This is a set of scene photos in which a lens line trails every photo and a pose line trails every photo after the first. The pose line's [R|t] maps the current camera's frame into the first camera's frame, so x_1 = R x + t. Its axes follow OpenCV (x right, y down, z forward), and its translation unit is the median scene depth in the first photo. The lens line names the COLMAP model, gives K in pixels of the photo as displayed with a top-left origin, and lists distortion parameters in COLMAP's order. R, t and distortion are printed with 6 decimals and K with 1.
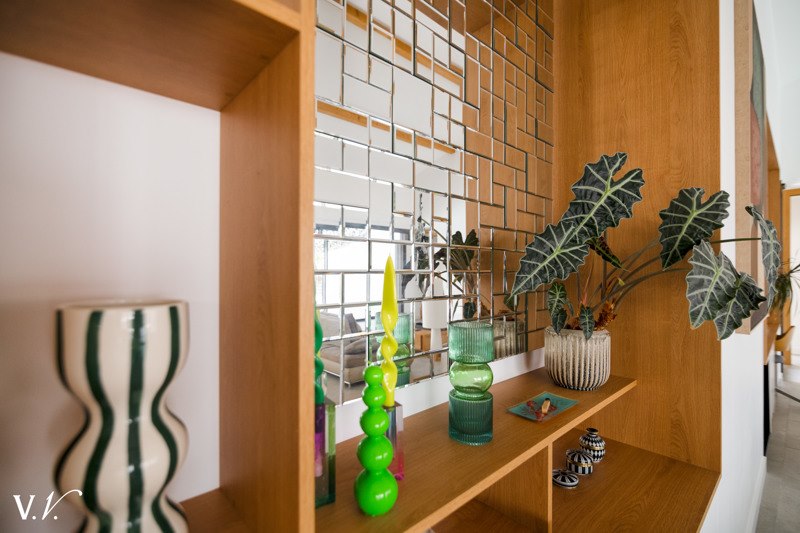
lens RADIAL K [[365.7, 0, 398.2], [0, 365.7, 269.4], [0, 0, 1]] dist [0.001921, 0.000583]
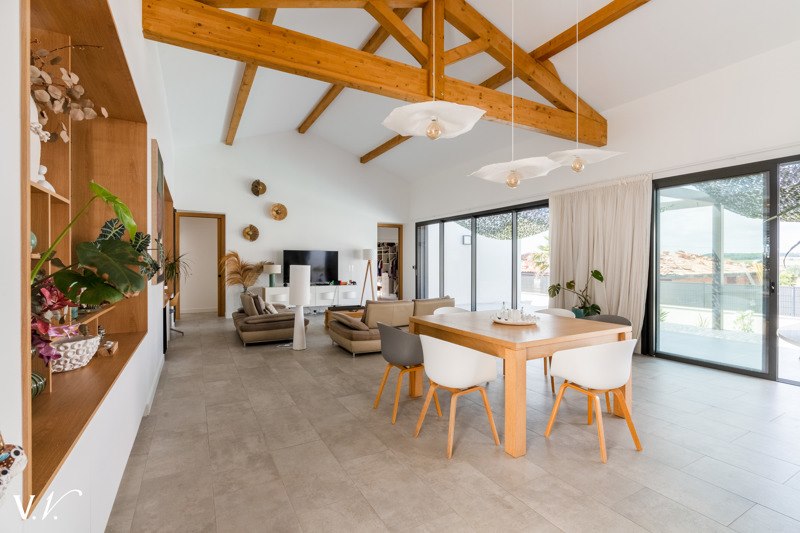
lens RADIAL K [[365.7, 0, 397.9], [0, 365.7, 266.6], [0, 0, 1]] dist [0.001921, 0.000583]
pose [[0.226870, -0.007310, 0.973898, -1.393178], [-0.006570, 0.999938, 0.009036, 0.019861], [-0.973903, -0.008449, 0.226808, -1.481828]]
